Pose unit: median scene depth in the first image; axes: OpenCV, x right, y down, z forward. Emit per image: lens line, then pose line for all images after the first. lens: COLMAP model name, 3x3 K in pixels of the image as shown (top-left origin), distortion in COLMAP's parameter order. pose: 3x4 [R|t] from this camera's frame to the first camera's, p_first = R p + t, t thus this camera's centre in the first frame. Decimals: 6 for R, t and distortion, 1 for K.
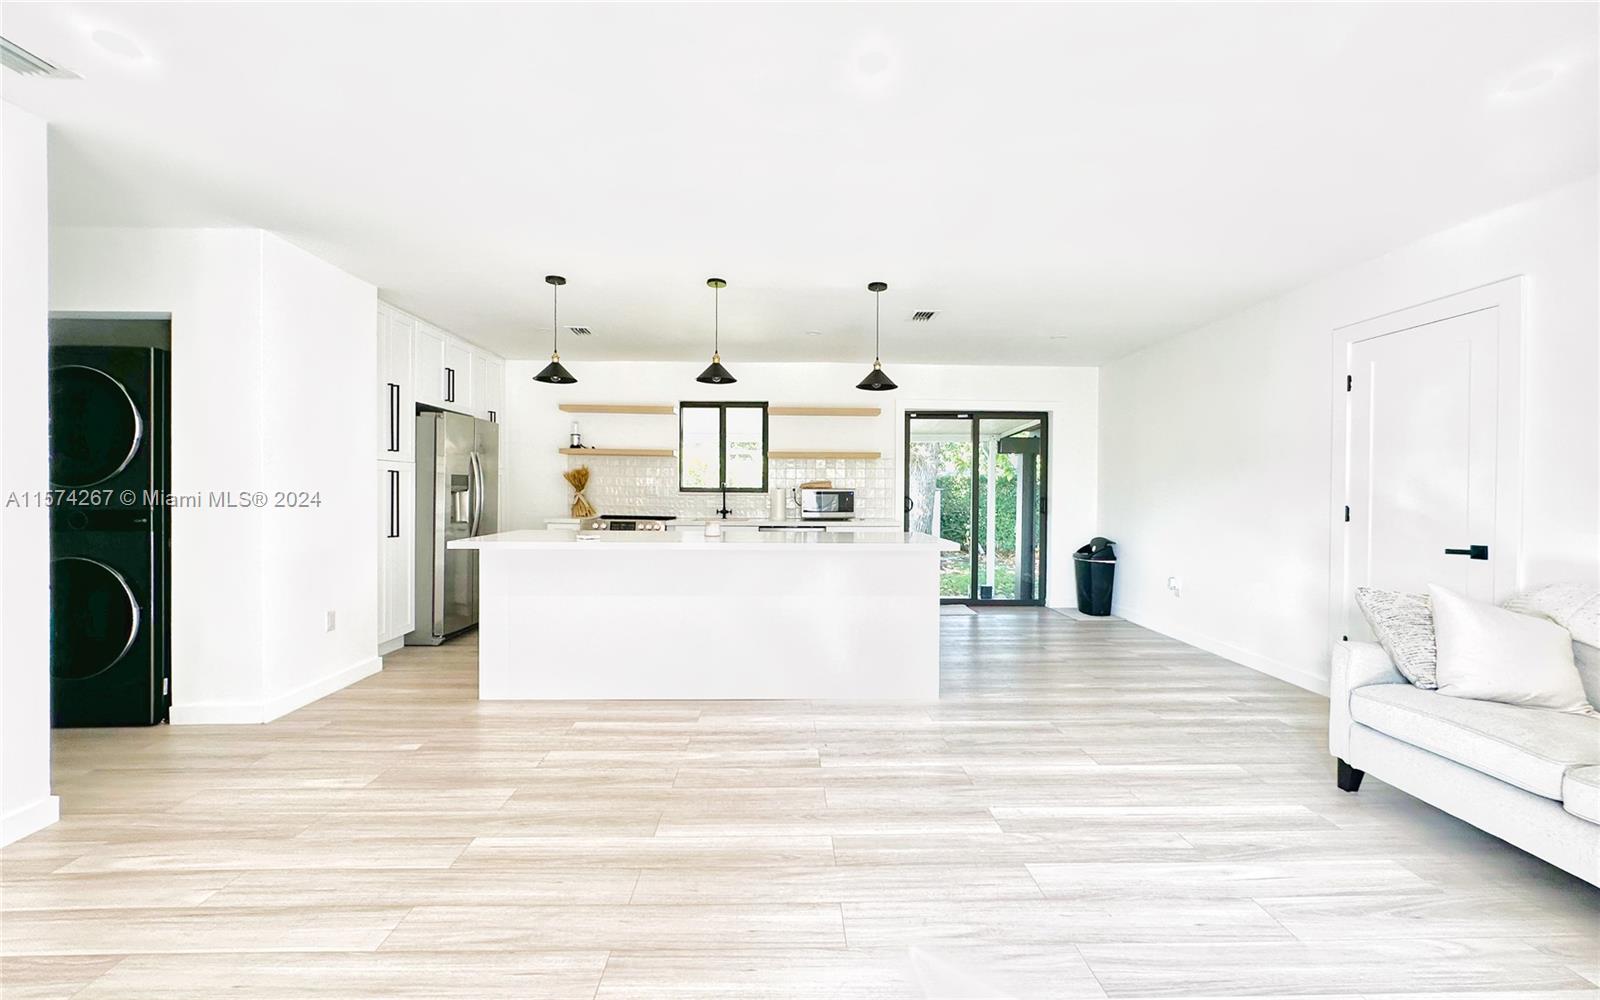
lens RADIAL K [[654.8, 0, 816.2], [0, 654.8, 499.3], [0, 0, 1]] dist [-0.002073, 0.000139]
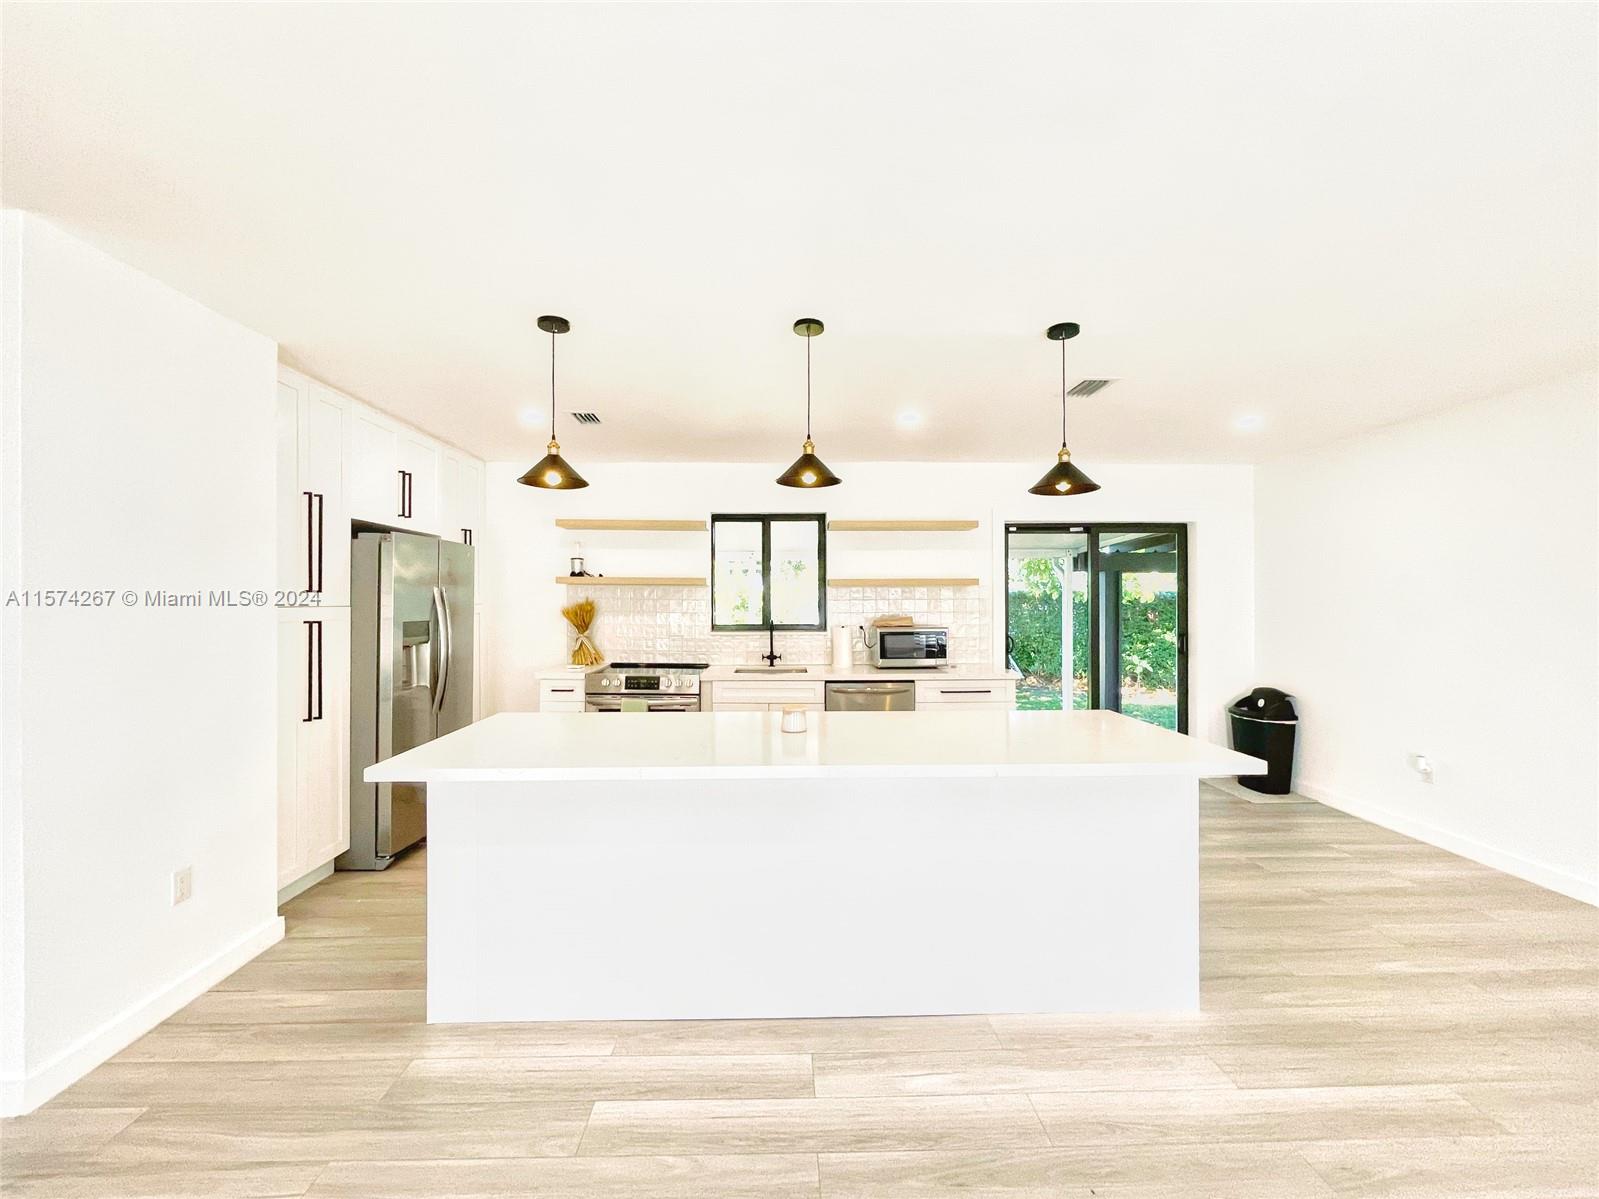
lens RADIAL K [[639.9, 0, 799.5], [0, 639.9, 599.5], [0, 0, 1]] dist [0.002844, 0.000084]
pose [[0.999960, -0.008204, -0.003675, -0.133345], [0.008165, 0.999910, -0.010603, -0.051463], [0.003761, 0.010573, 0.999937, 0.320633]]
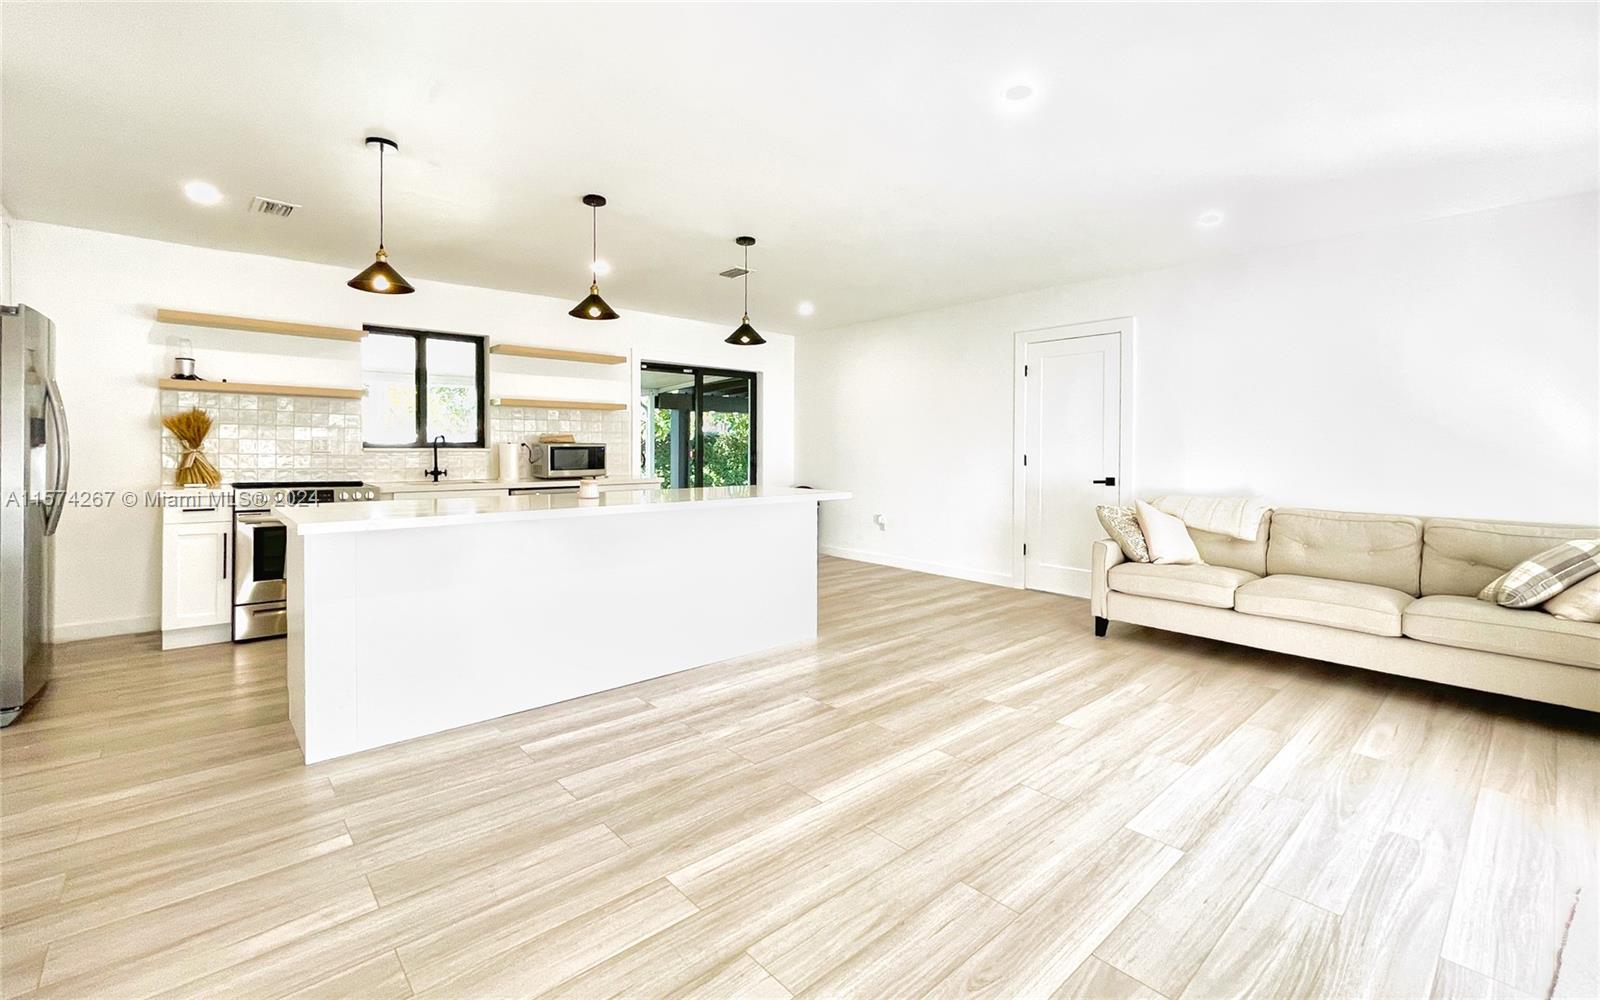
lens RADIAL K [[694.2, 0, 794.7], [0, 694.2, 463.5], [0, 0, 1]] dist [0.002046, -0.000042]
pose [[0.758924, -0.018065, 0.650929, -0.451675], [0.011444, 0.999831, 0.014406, 0.000917], [-0.651079, -0.003484, 0.759002, 0.121758]]
